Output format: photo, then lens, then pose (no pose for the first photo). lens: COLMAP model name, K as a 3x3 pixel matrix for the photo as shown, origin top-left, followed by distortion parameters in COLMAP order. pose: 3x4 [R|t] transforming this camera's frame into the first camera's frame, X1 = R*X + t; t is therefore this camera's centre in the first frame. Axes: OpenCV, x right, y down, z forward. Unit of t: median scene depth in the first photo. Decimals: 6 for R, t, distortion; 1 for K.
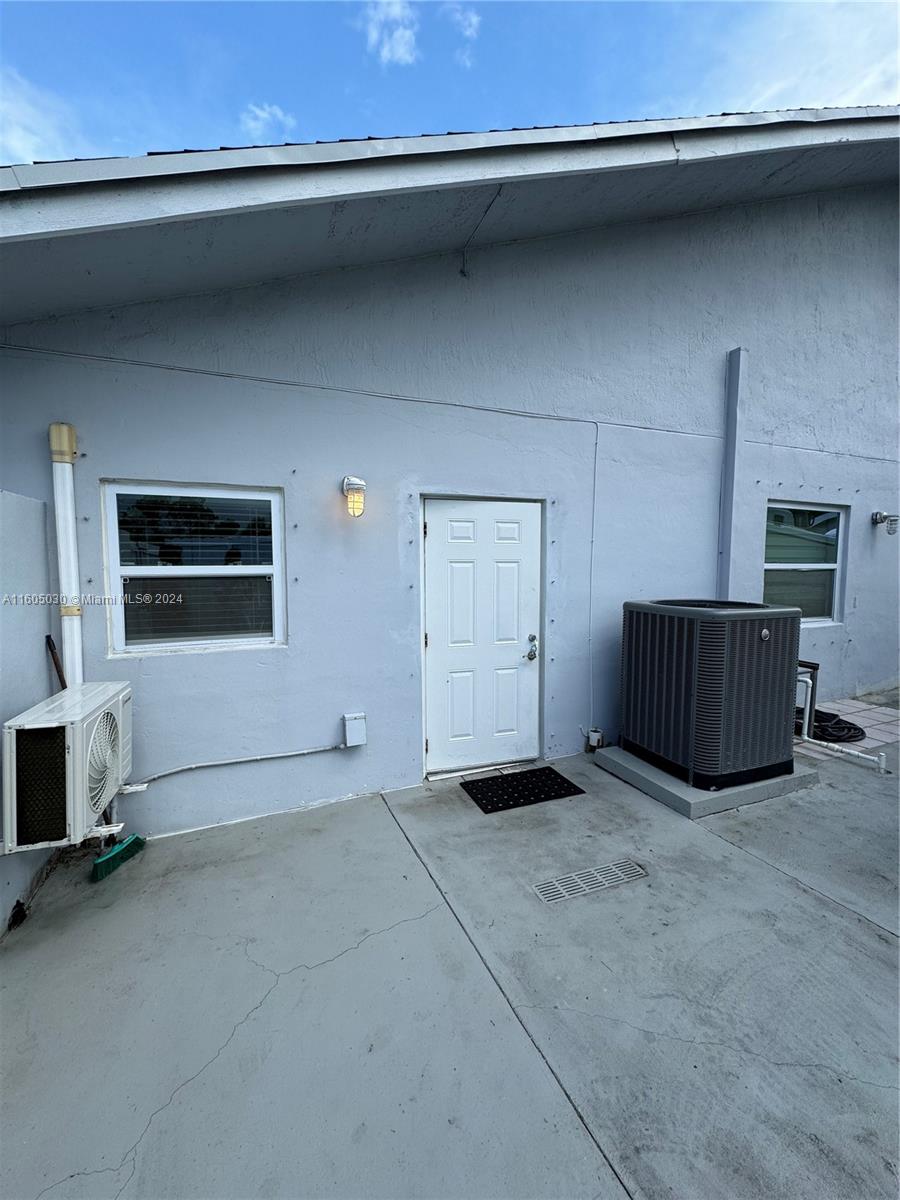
lens RADIAL K [[482.1, 0, 453.1], [0, 482.1, 595.9], [0, 0, 1]] dist [0.001425, -0.000362]
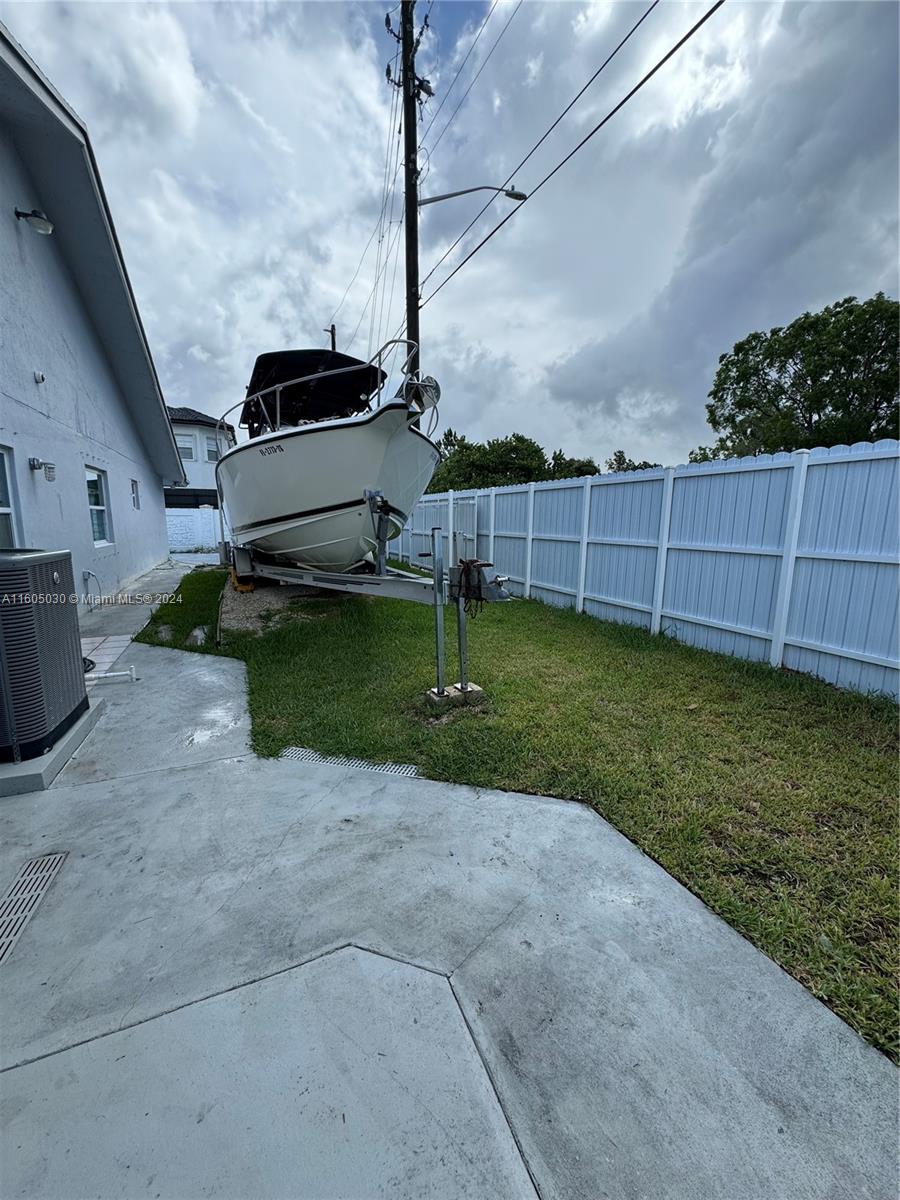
lens RADIAL K [[482.1, 0, 448.3], [0, 482.1, 606.0], [0, 0, 1]] dist [0.001425, -0.000362]
pose [[-0.008945, -0.173792, 0.984742, -0.330399], [0.054002, 0.983260, 0.174021, 0.009543], [-0.998501, 0.054735, 0.000590, 0.221633]]
